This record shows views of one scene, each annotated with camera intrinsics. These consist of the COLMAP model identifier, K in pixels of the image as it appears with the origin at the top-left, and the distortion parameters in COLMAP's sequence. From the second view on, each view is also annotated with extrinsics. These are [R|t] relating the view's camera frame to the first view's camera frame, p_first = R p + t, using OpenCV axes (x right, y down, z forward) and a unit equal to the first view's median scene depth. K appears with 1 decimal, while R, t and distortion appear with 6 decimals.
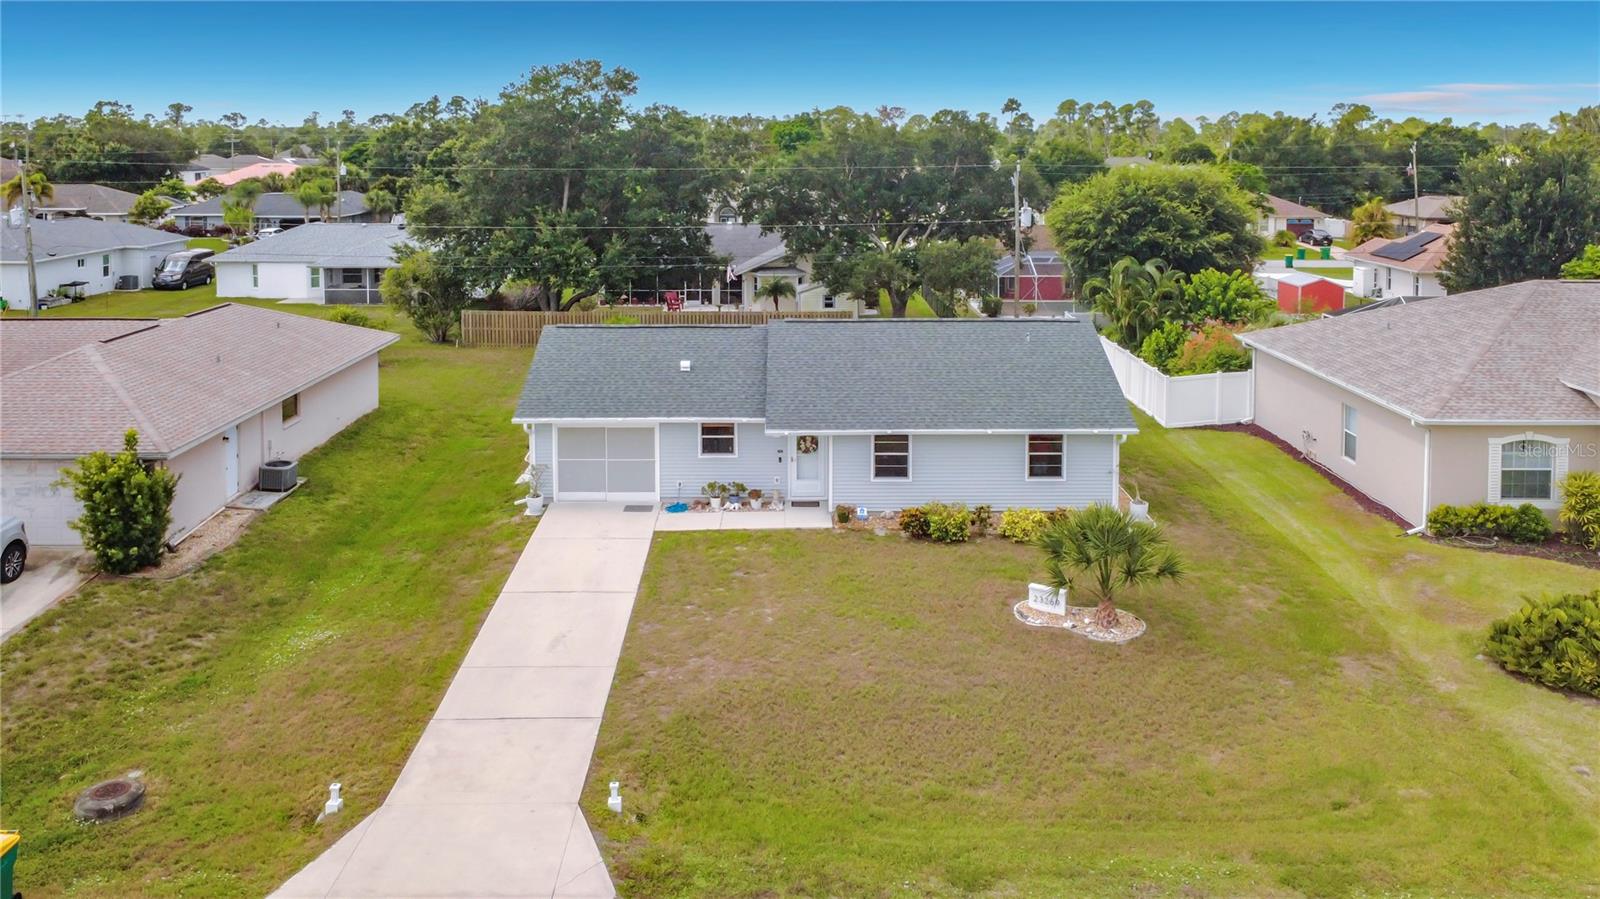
lens RADIAL K [[1238.4, 0, 780.5], [0, 1238.4, 192.7], [0, 0, 1]] dist [-0.002629, -0.001251]
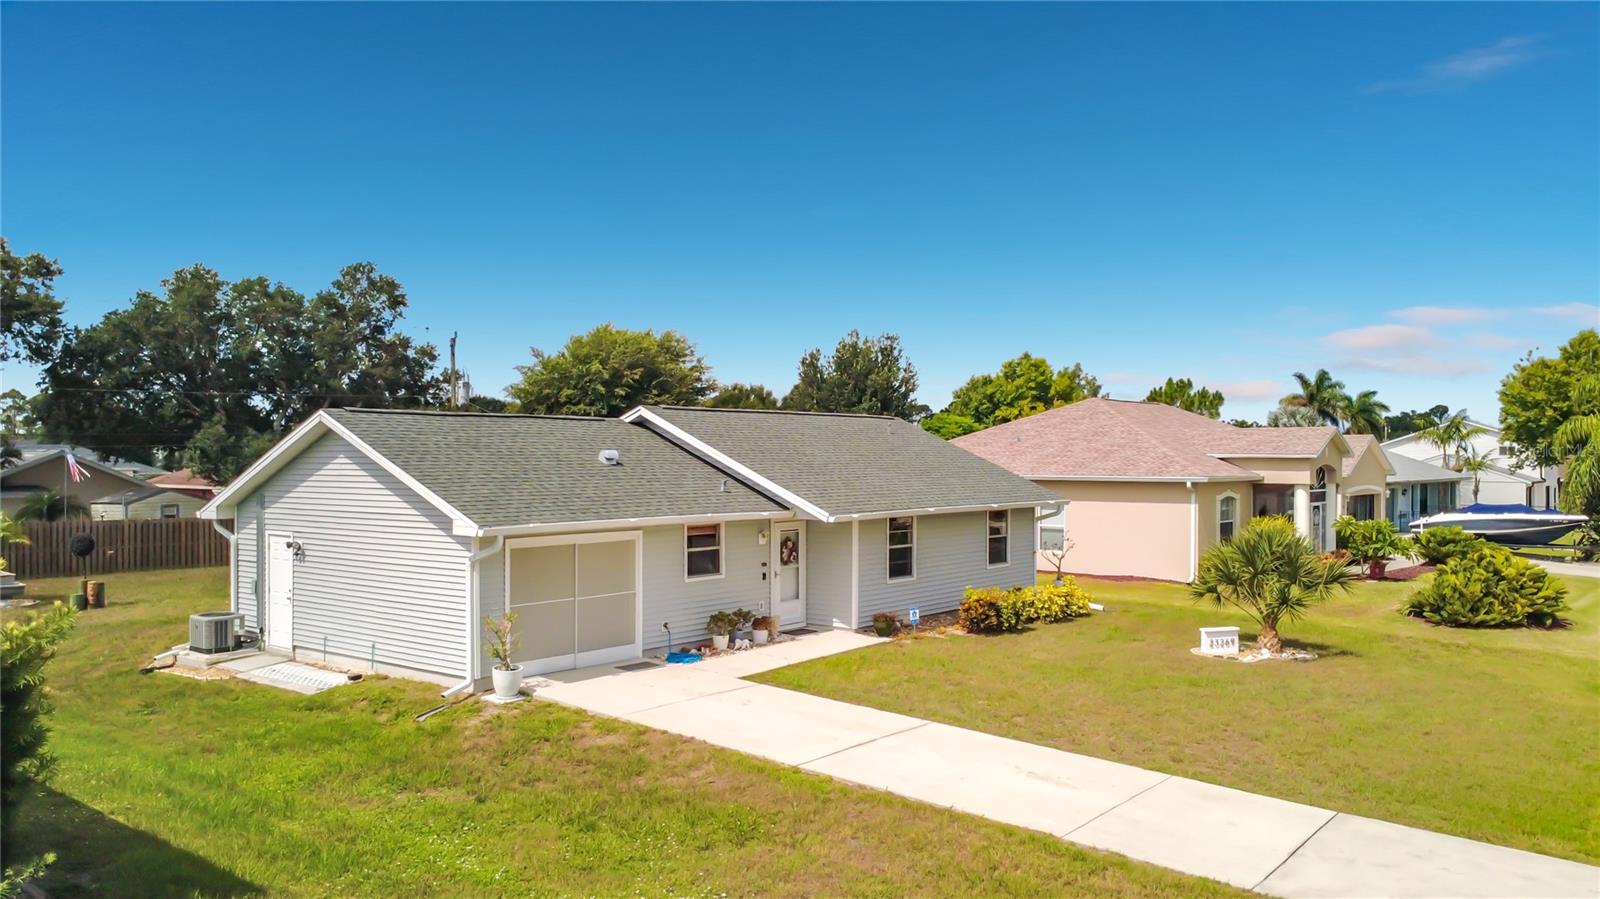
lens RADIAL K [[1202.3, 0, 803.1], [0, 1202.3, 456.7], [0, 0, 1]] dist [-0.022930, 0.004578]
pose [[0.622145, 0.002132, 0.782899, -0.547019], [0.033153, 0.999028, -0.029066, 0.174152], [-0.782200, 0.044039, 0.621469, 0.571270]]
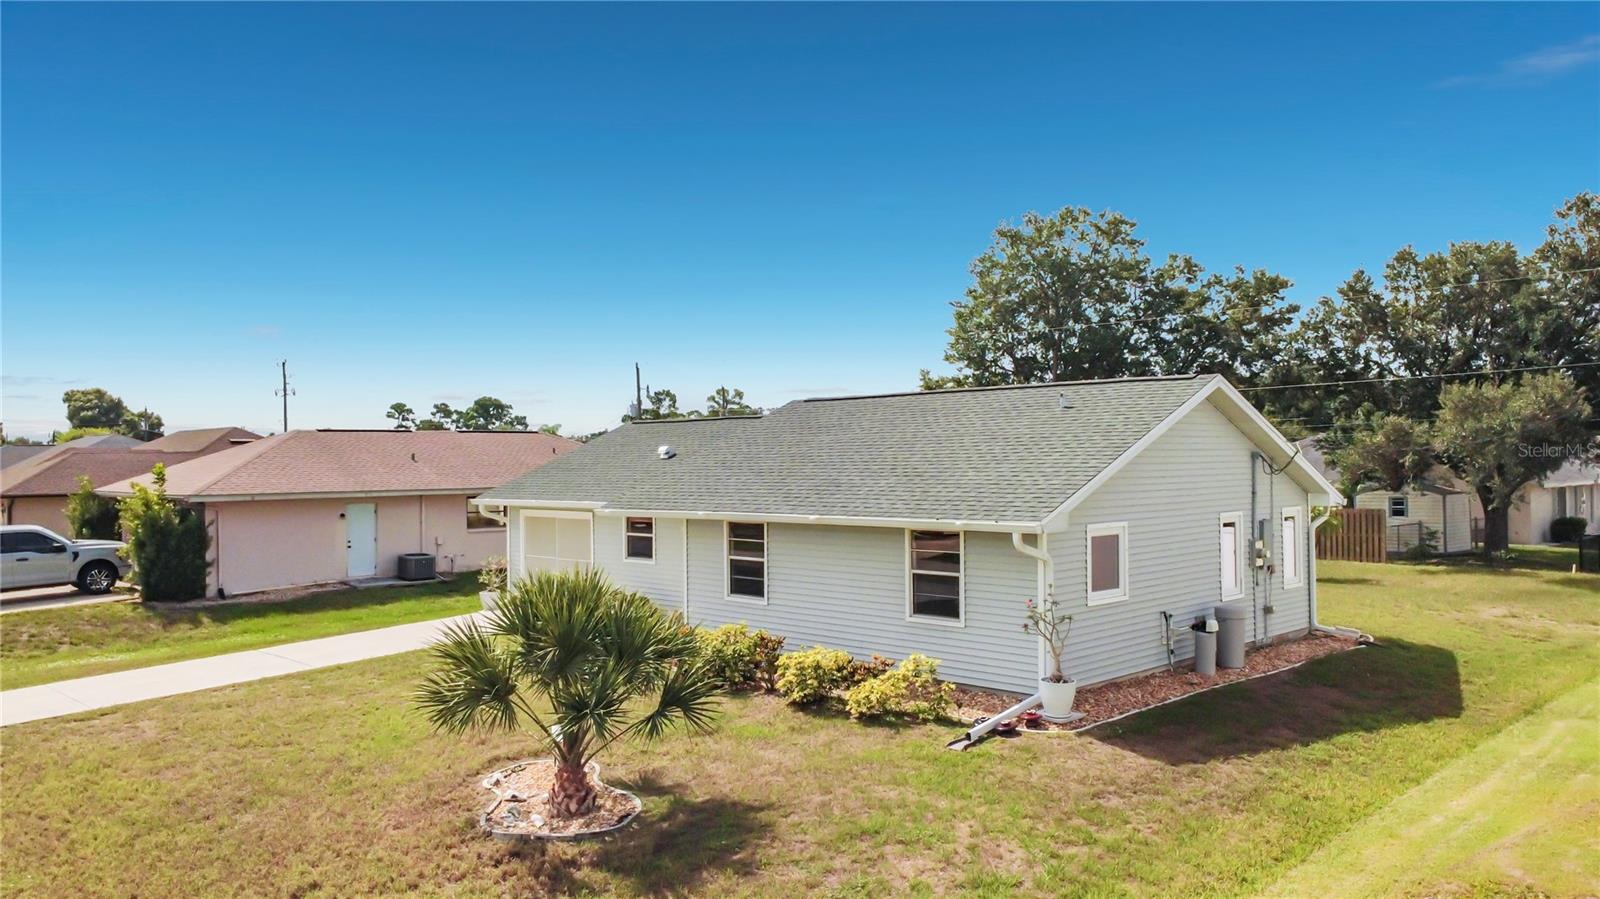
lens RADIAL K [[1178.8, 0, 796.6], [0, 1178.8, 442.9], [0, 0, 1]] dist [-0.000374, 0.000729]
pose [[0.702345, -0.016412, -0.711647, 0.542318], [-0.022572, 0.998718, -0.045310, 0.178243], [0.711479, 0.047887, 0.701074, 0.587804]]
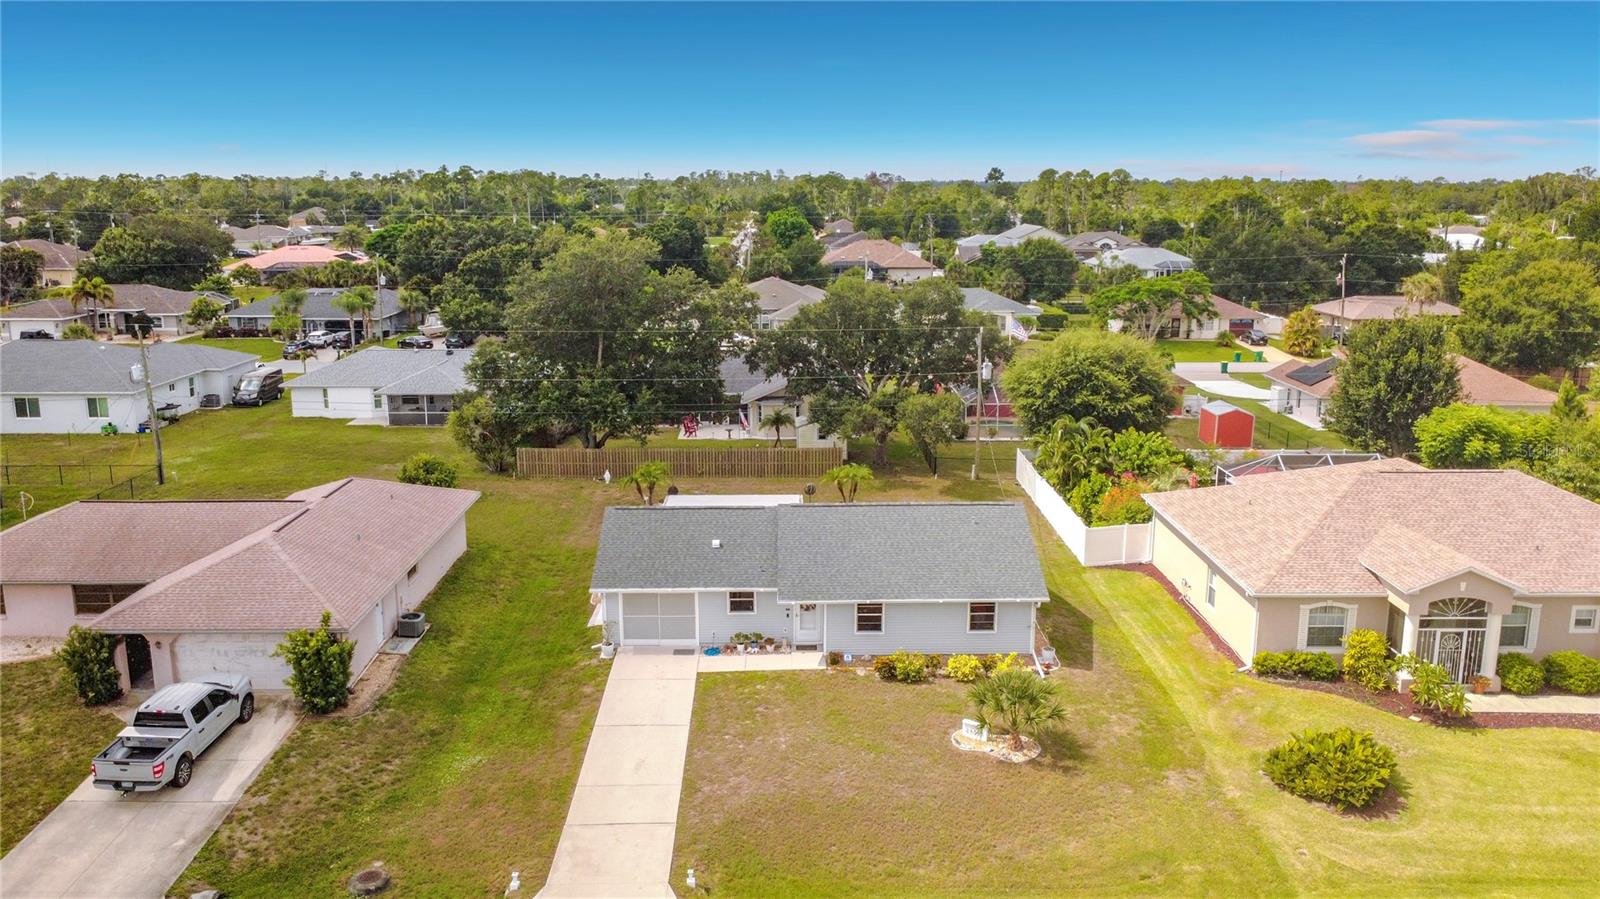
lens RADIAL K [[1193.1, 0, 796.1], [0, 1193.1, 406.8], [0, 0, 1]] dist [-0.003589, -0.000524]
pose [[0.999824, -0.003380, 0.018476, -0.015095], [0.000708, 0.989753, 0.142788, -0.203688], [-0.018770, -0.142749, 0.989581, -0.267670]]
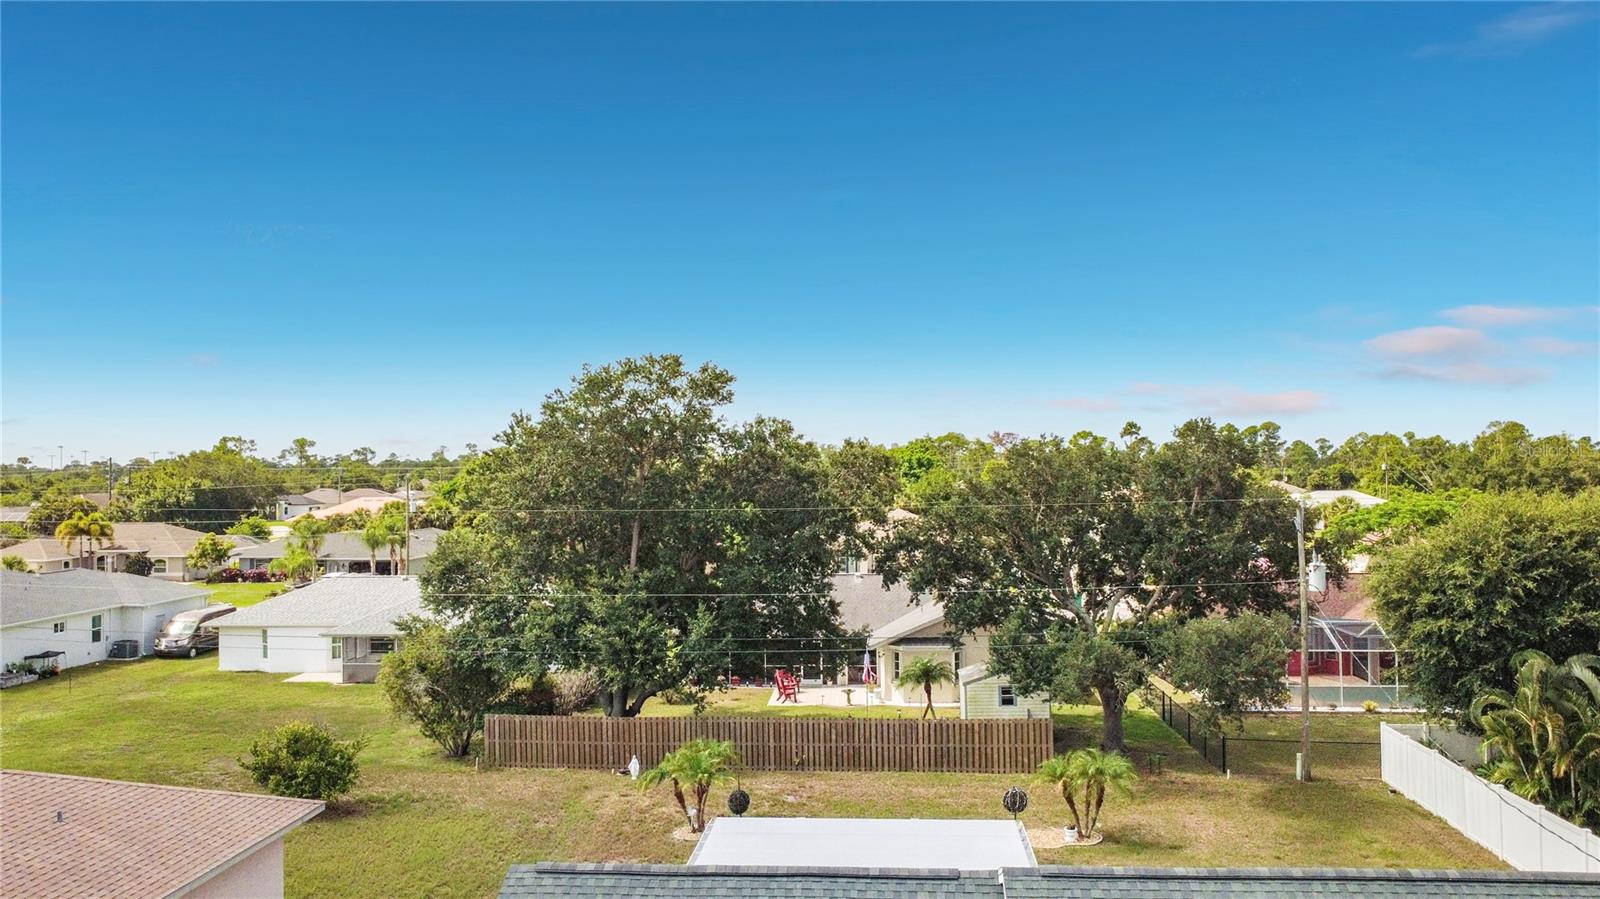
lens RADIAL K [[1178.8, 0, 796.6], [0, 1178.8, 442.9], [0, 0, 1]] dist [-0.000374, 0.000729]
pose [[0.996970, -0.013160, -0.076669, -0.054001], [0.008224, 0.997894, -0.064349, -0.025074], [0.077354, 0.063523, 0.994978, 0.638194]]
